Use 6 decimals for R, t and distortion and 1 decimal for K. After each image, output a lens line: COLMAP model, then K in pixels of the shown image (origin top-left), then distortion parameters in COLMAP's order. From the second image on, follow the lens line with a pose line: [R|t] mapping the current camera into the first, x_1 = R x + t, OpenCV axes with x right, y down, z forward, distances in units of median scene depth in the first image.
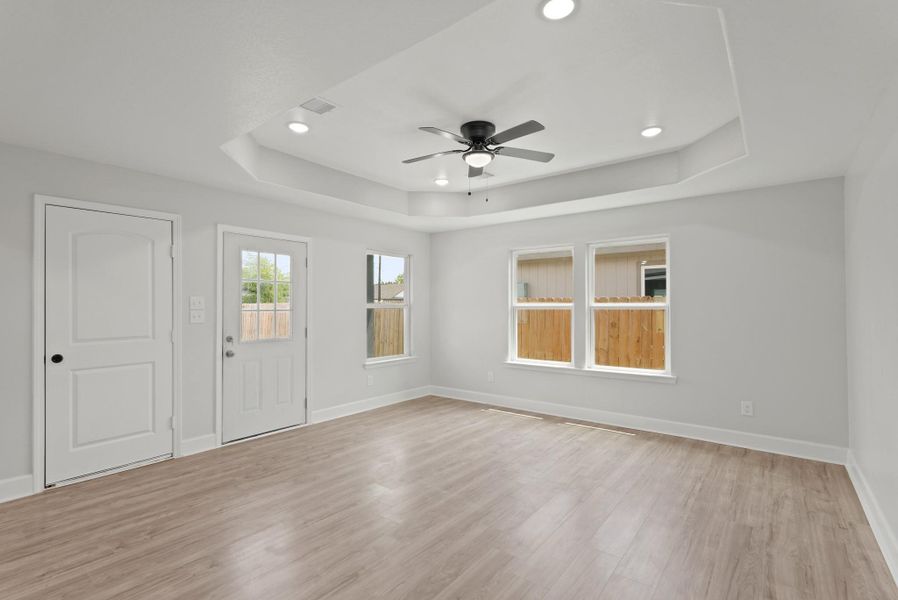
lens RADIAL K [[424.3, 0, 449.2], [0, 424.3, 310.2], [0, 0, 1]] dist [-0.000474, -0.000813]
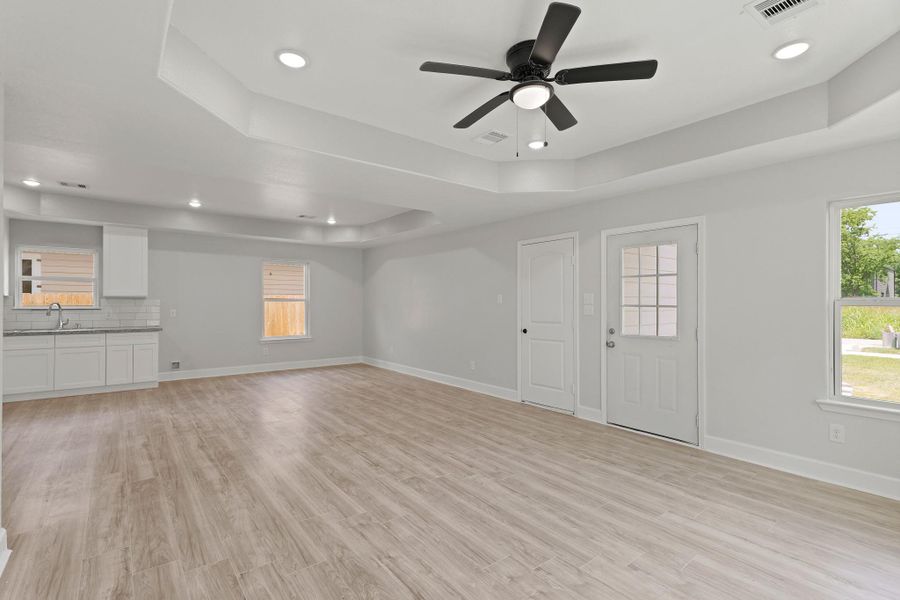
lens RADIAL K [[425.2, 0, 450.2], [0, 425.2, 310.2], [0, 0, 1]] dist [-0.000474, -0.000813]
pose [[-0.248844, 0.019363, -0.968350, 0.737876], [-0.011326, 0.999674, 0.022900, -0.008561], [0.968477, 0.016666, -0.248543, 0.959938]]
